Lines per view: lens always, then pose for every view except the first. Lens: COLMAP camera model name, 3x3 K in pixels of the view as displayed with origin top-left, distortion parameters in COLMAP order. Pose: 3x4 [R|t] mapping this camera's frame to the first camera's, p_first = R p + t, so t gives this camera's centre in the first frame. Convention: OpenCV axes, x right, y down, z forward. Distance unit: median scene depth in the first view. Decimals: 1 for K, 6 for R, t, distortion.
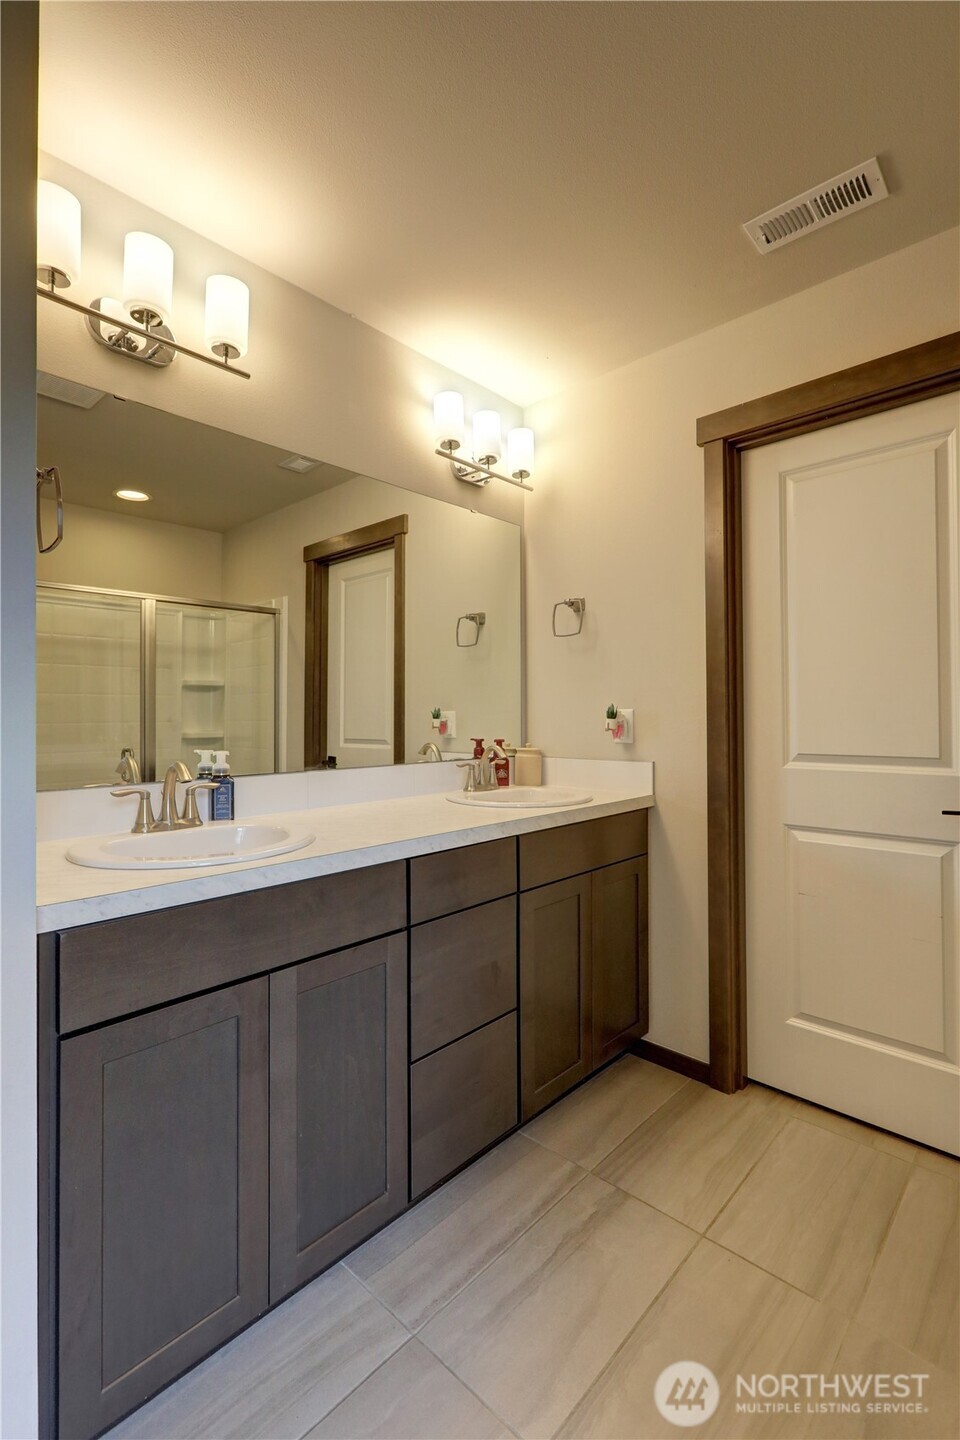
lens RADIAL K [[647.0, 0, 479.9], [0, 647.0, 707.5], [0, 0, 1]] dist [0.003664, 0.000148]
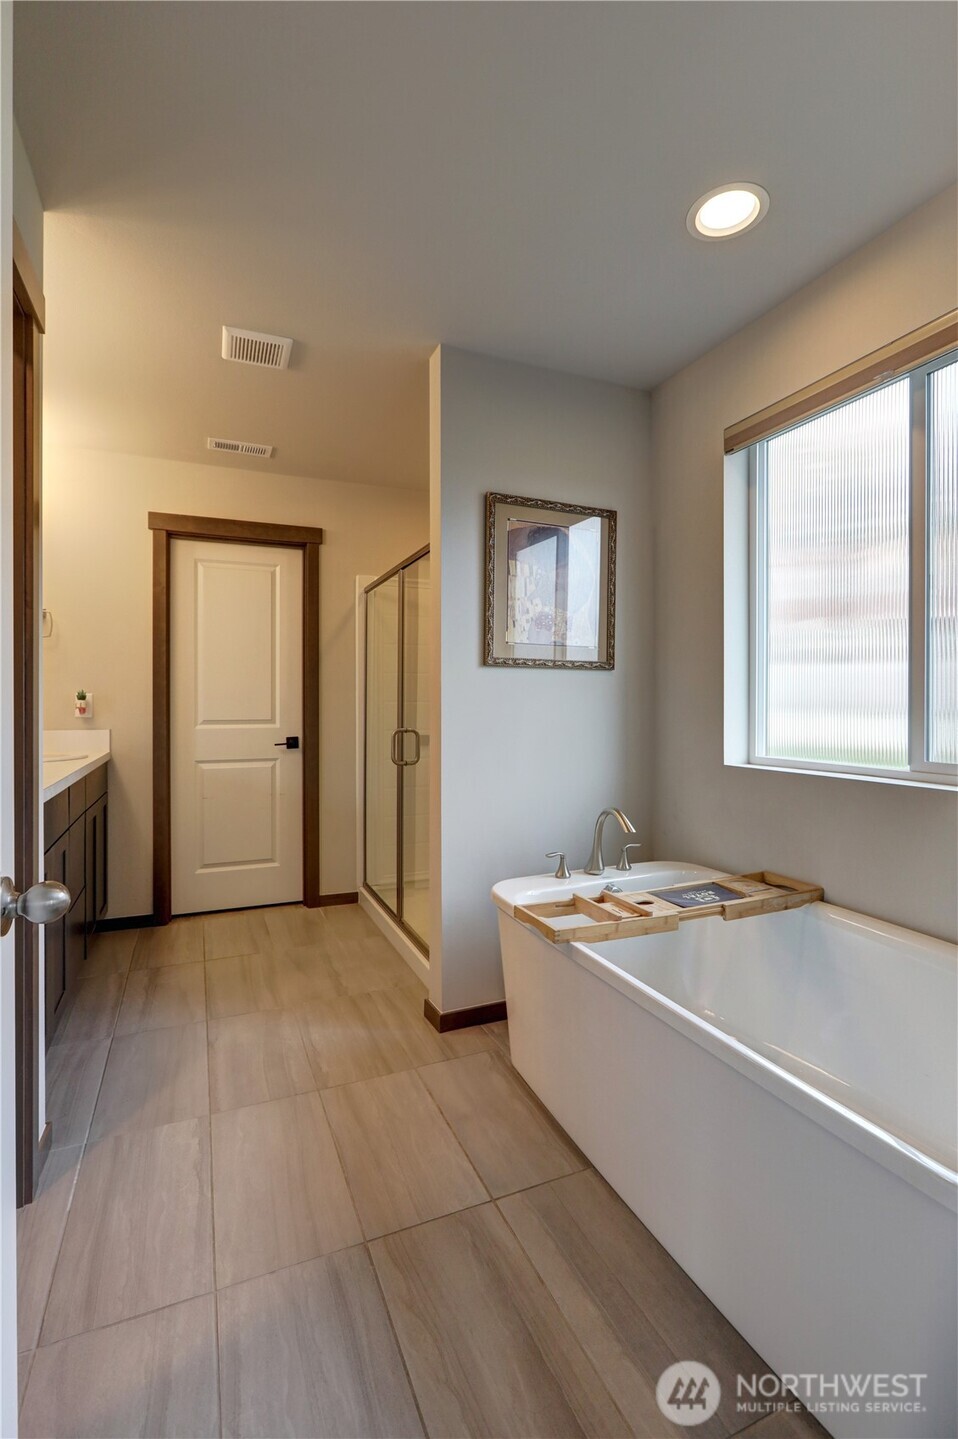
lens RADIAL K [[646.6, 0, 477.3], [0, 646.6, 714.6], [0, 0, 1]] dist [0.003664, 0.000148]
pose [[0.397864, -0.012438, 0.917360, -0.818066], [-0.015071, 0.999685, 0.020091, 0.008386], [-0.917321, -0.021819, 0.397551, -0.385357]]
